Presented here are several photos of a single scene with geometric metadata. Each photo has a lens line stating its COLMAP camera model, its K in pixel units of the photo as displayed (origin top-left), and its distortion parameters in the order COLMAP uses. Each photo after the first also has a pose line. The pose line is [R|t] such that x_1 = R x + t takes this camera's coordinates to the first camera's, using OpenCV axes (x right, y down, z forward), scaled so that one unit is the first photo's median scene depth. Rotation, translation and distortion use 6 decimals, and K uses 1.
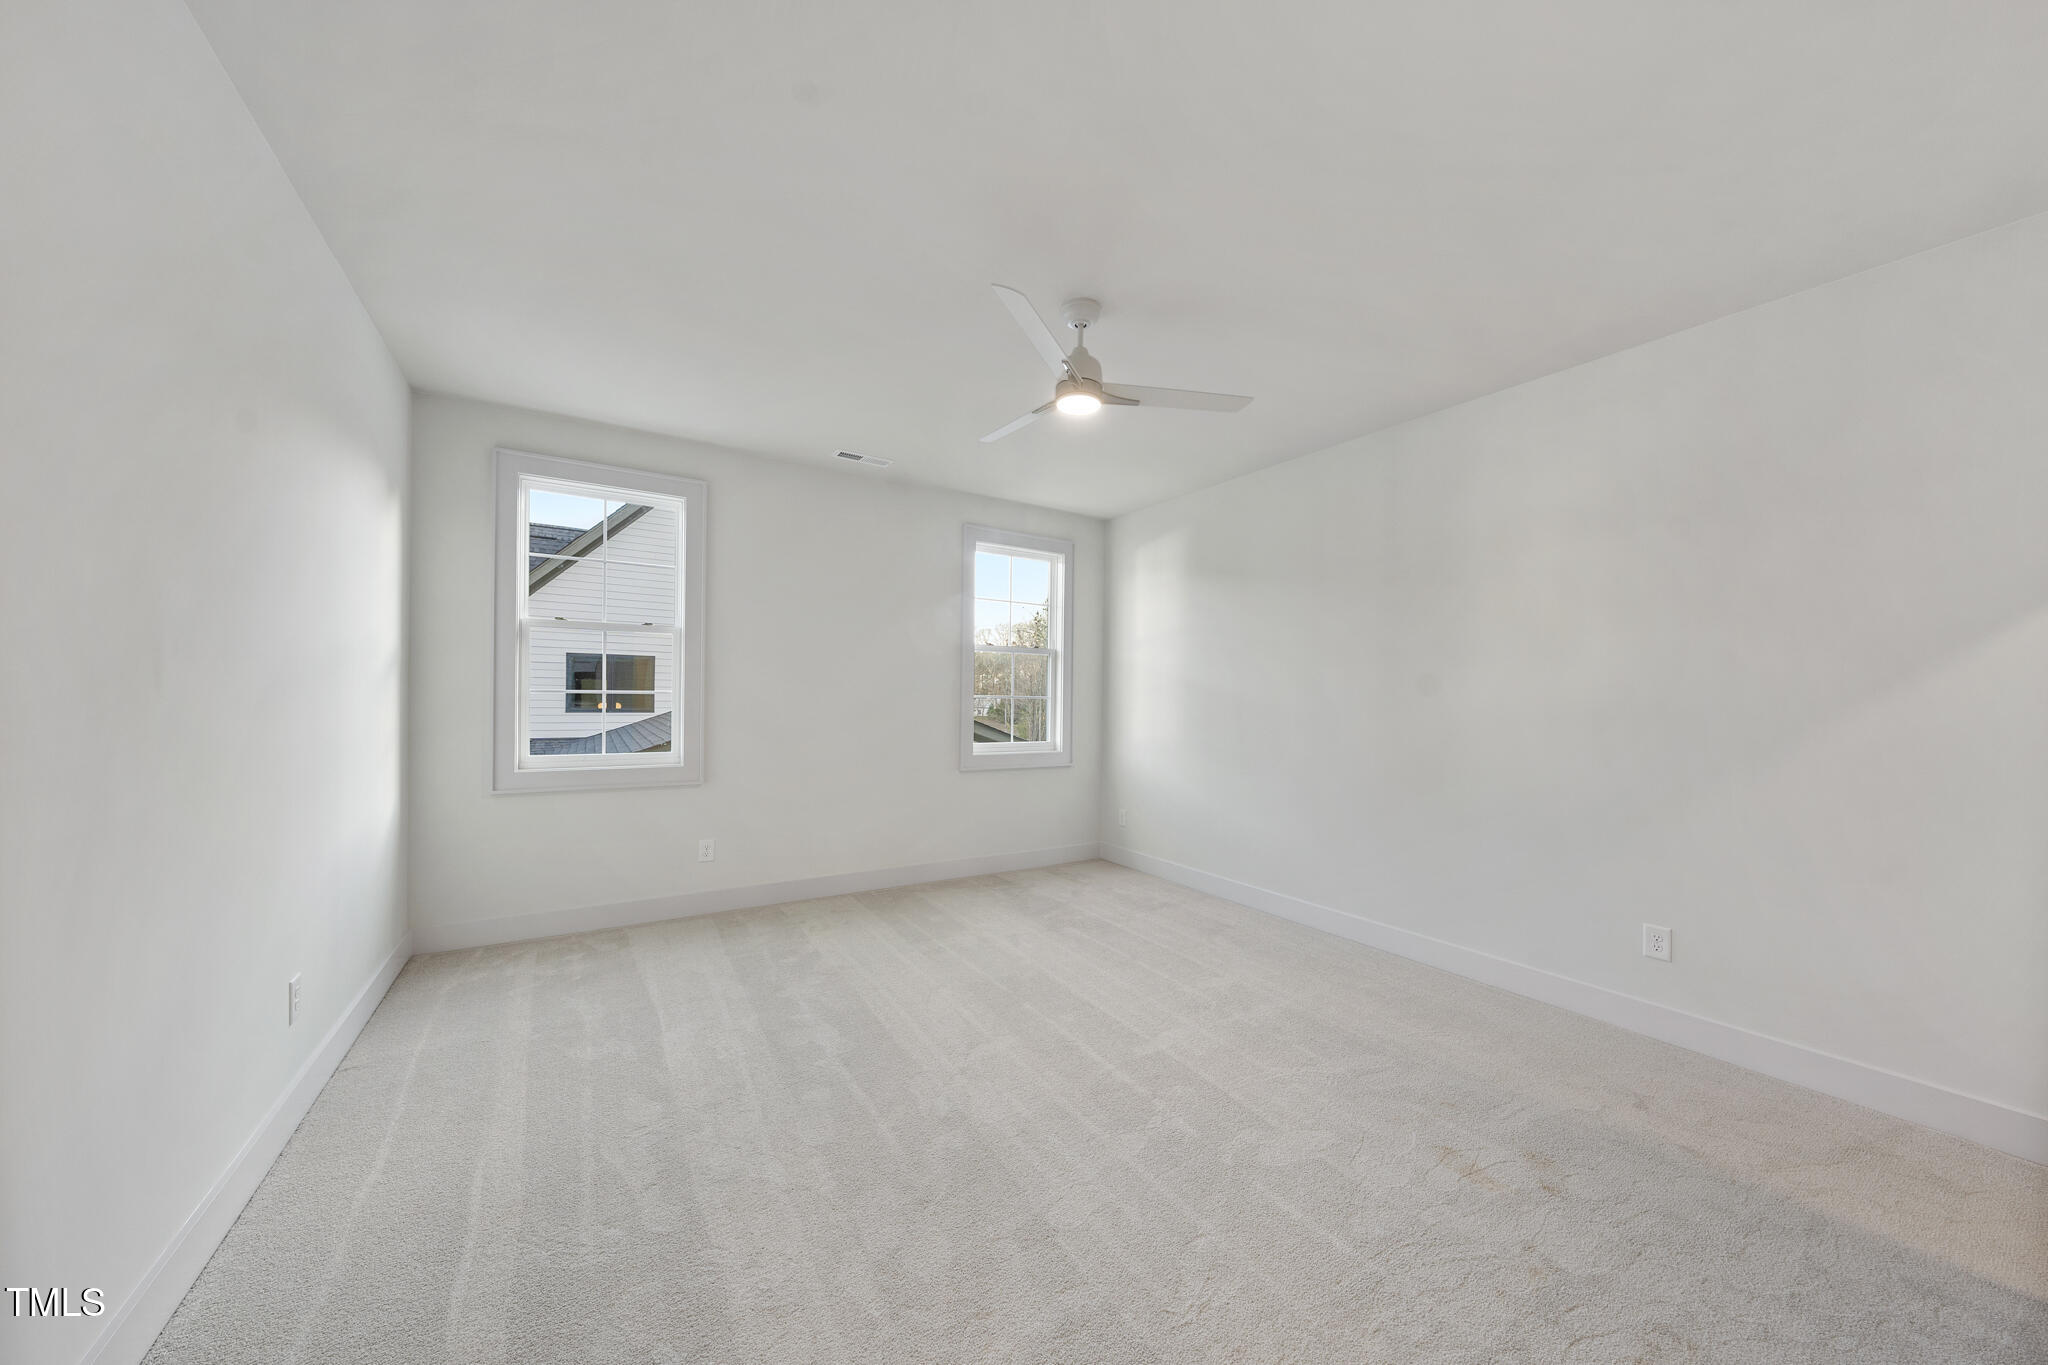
lens RADIAL K [[694.2, 0, 1033.7], [0, 694.2, 686.6], [0, 0, 1]] dist [-0.002340, 0.000024]
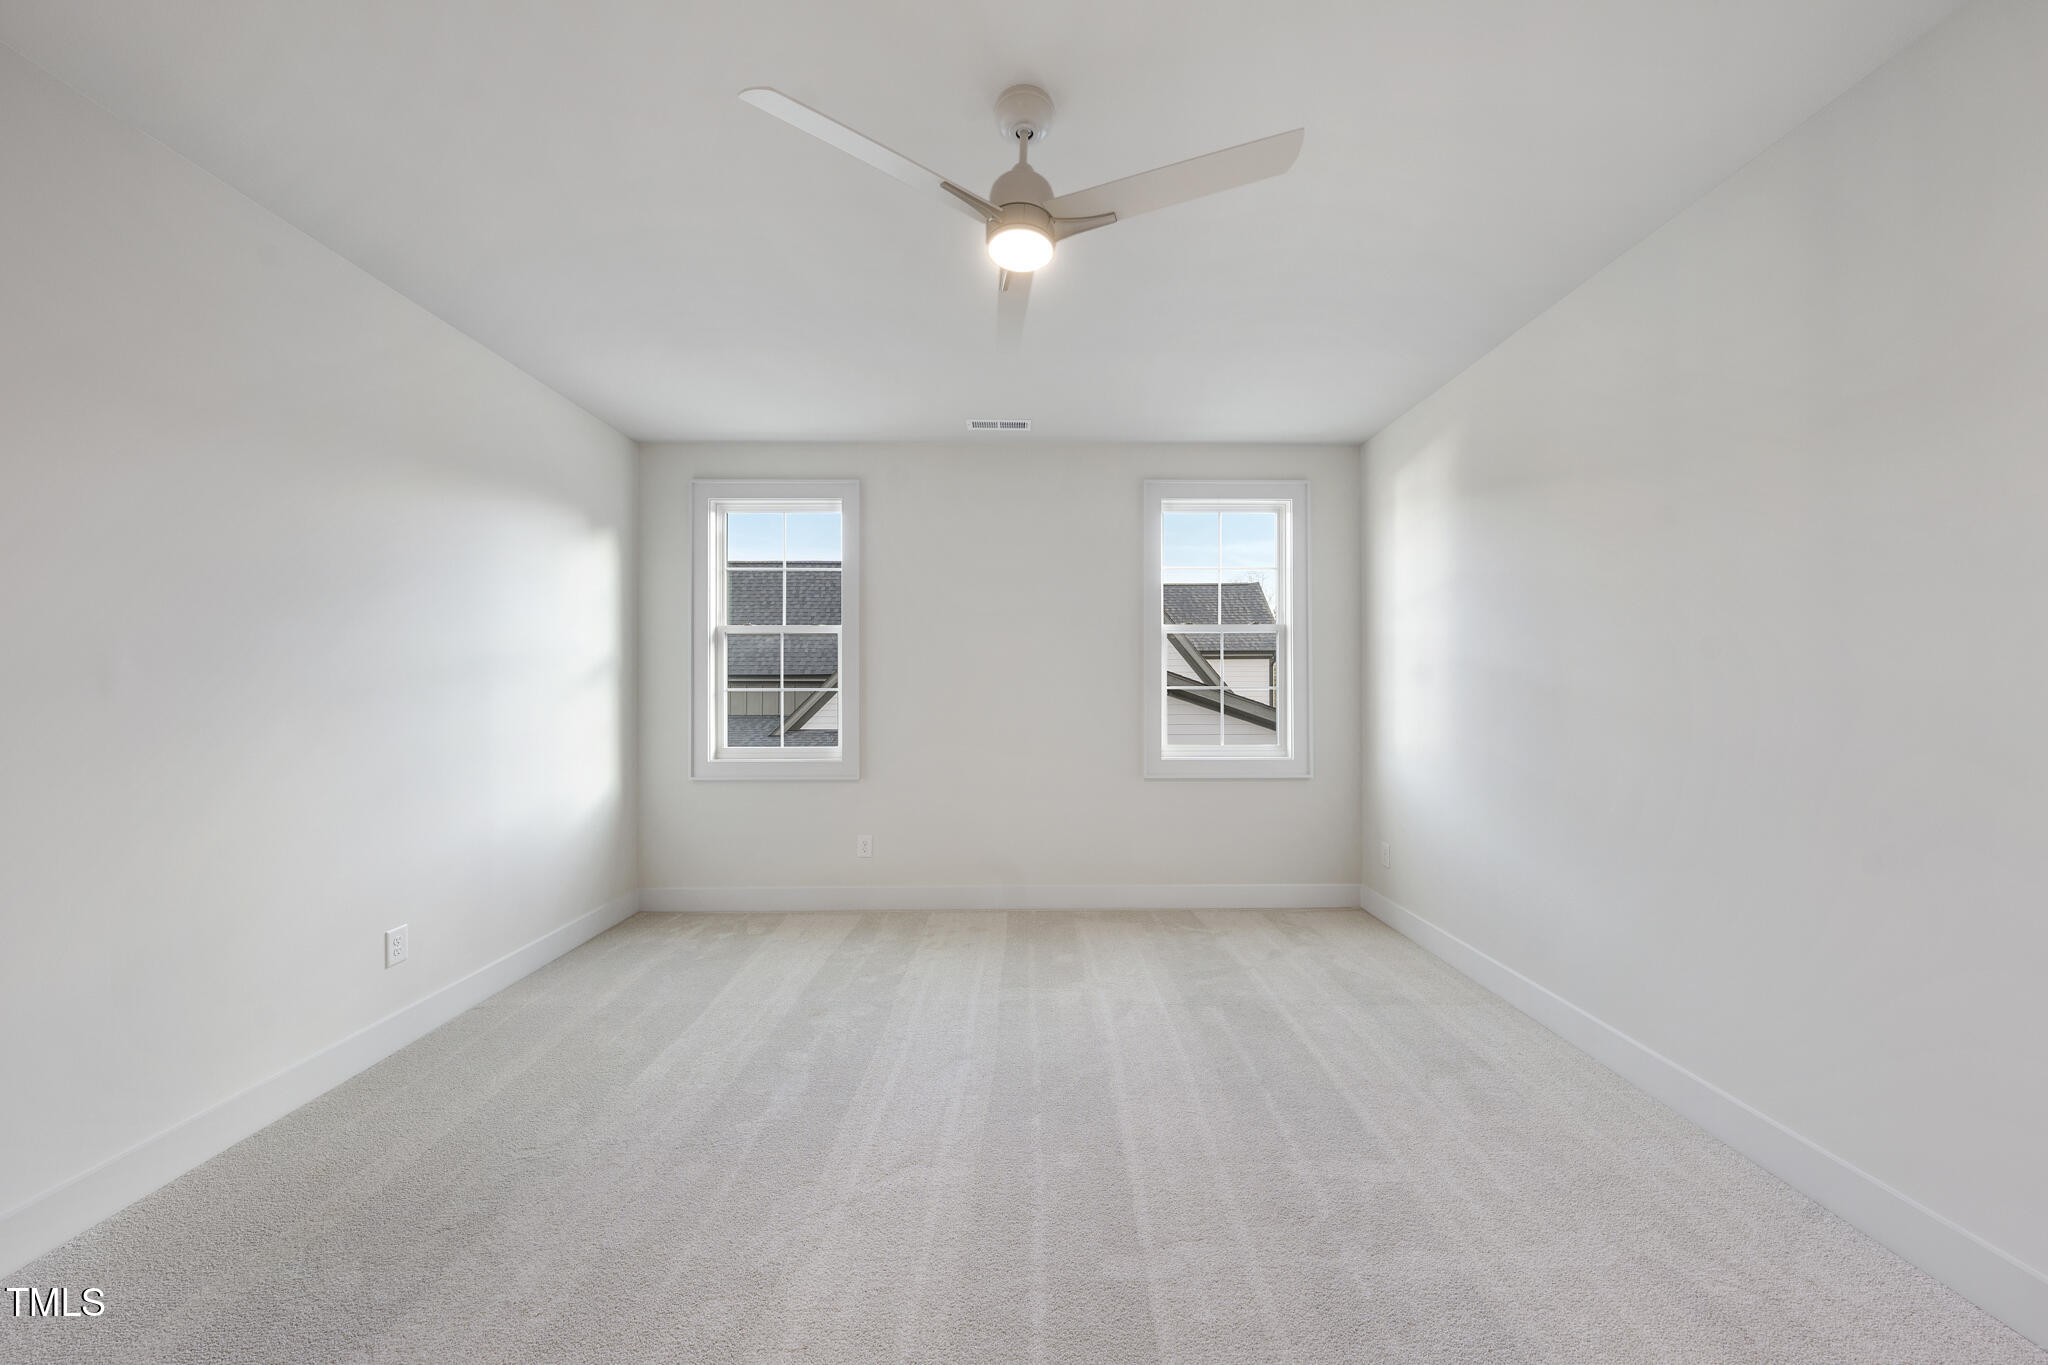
lens RADIAL K [[694.2, 0, 1016.9], [0, 694.2, 679.7], [0, 0, 1]] dist [-0.002340, 0.000024]
pose [[0.850435, -0.022277, -0.525609, 0.258598], [0.021808, 0.999737, -0.007086, 0.007498], [0.525628, -0.005436, 0.850697, 0.275438]]
